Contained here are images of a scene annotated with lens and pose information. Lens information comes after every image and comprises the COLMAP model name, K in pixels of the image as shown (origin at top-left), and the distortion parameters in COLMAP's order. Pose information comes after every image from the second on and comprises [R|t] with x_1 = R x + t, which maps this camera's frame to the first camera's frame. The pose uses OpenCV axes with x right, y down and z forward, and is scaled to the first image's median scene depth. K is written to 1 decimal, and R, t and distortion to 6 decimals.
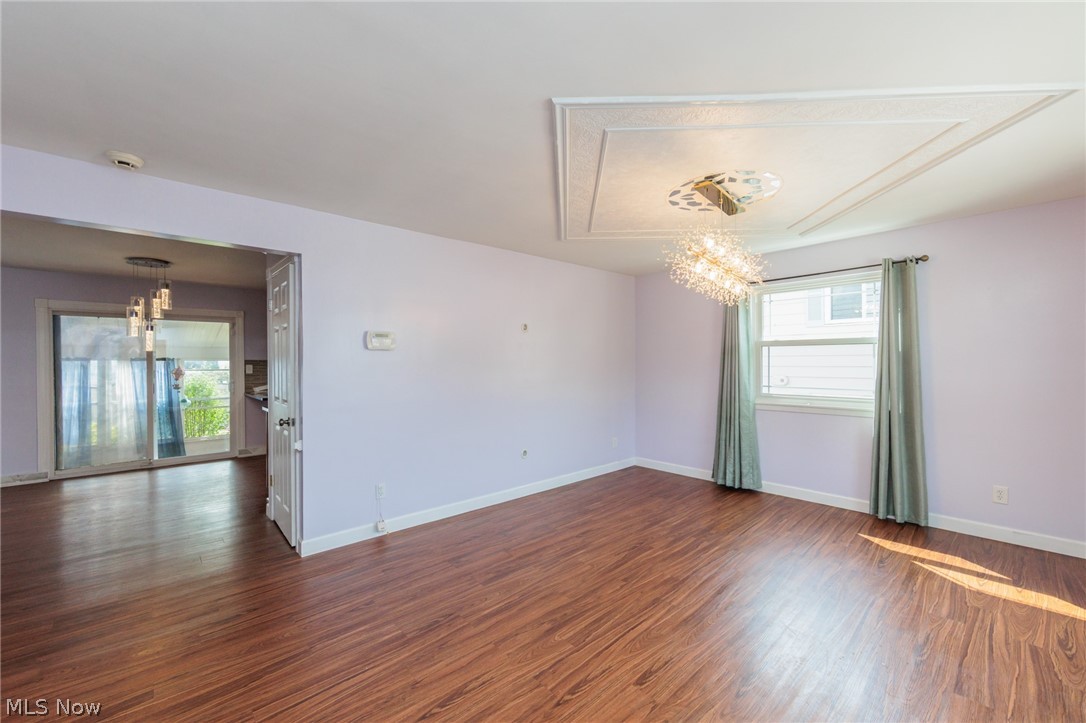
lens RADIAL K [[434.2, 0, 548.6], [0, 434.2, 364.8], [0, 0, 1]] dist [-0.006436, 0.000168]
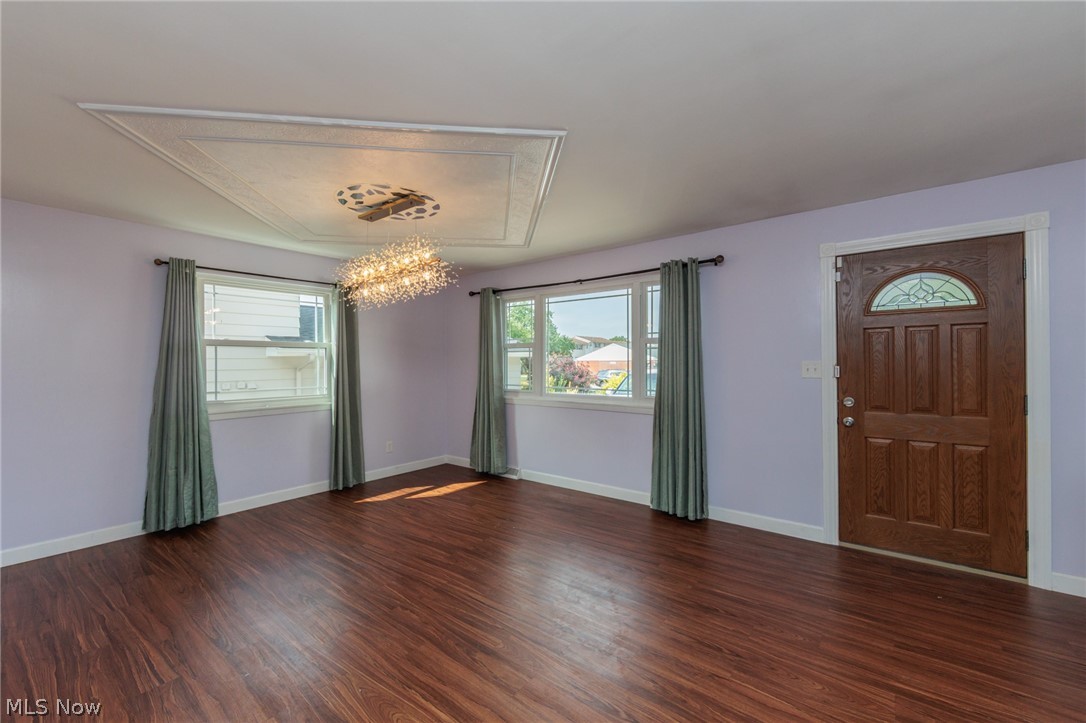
lens RADIAL K [[434.2, 0, 548.6], [0, 434.2, 364.8], [0, 0, 1]] dist [-0.006436, 0.000168]
pose [[-0.167361, -0.001387, 0.985895, -0.656816], [0.017402, 0.999839, 0.004360, 0.003882], [-0.985742, 0.017886, -0.167310, 0.726270]]
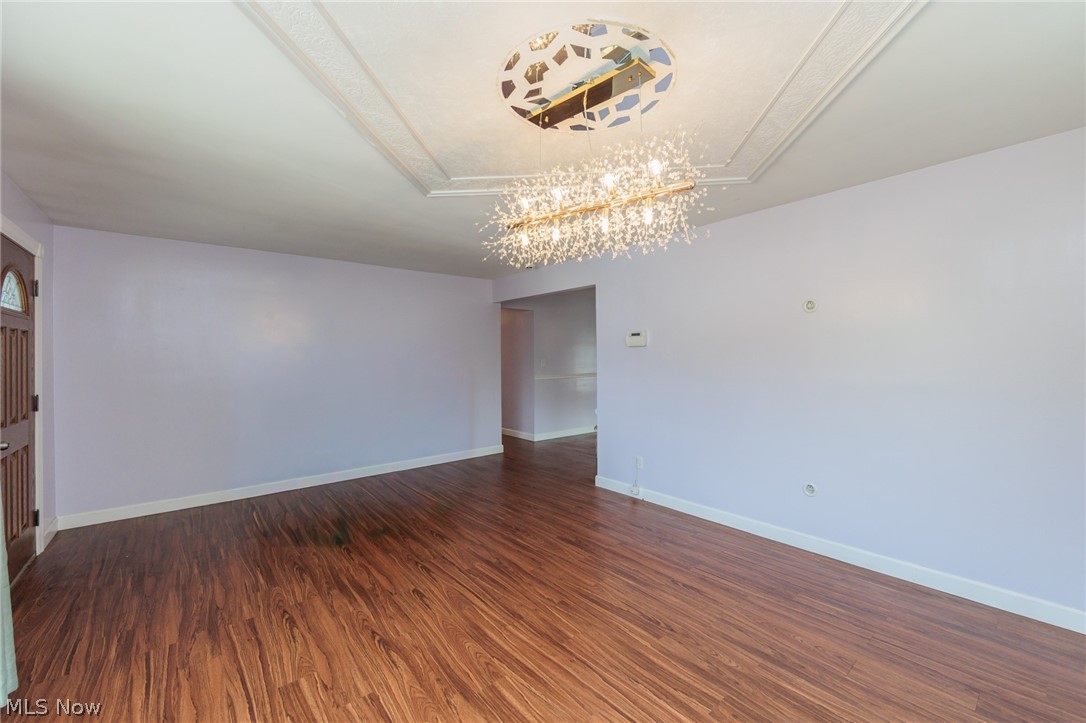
lens RADIAL K [[434.2, 0, 548.6], [0, 434.2, 364.8], [0, 0, 1]] dist [-0.006436, 0.000168]
pose [[-0.041563, 0.023495, -0.998860, 0.932197], [-0.004616, 0.999708, 0.023707, -0.013109], [0.999125, 0.005596, -0.041443, 0.885432]]
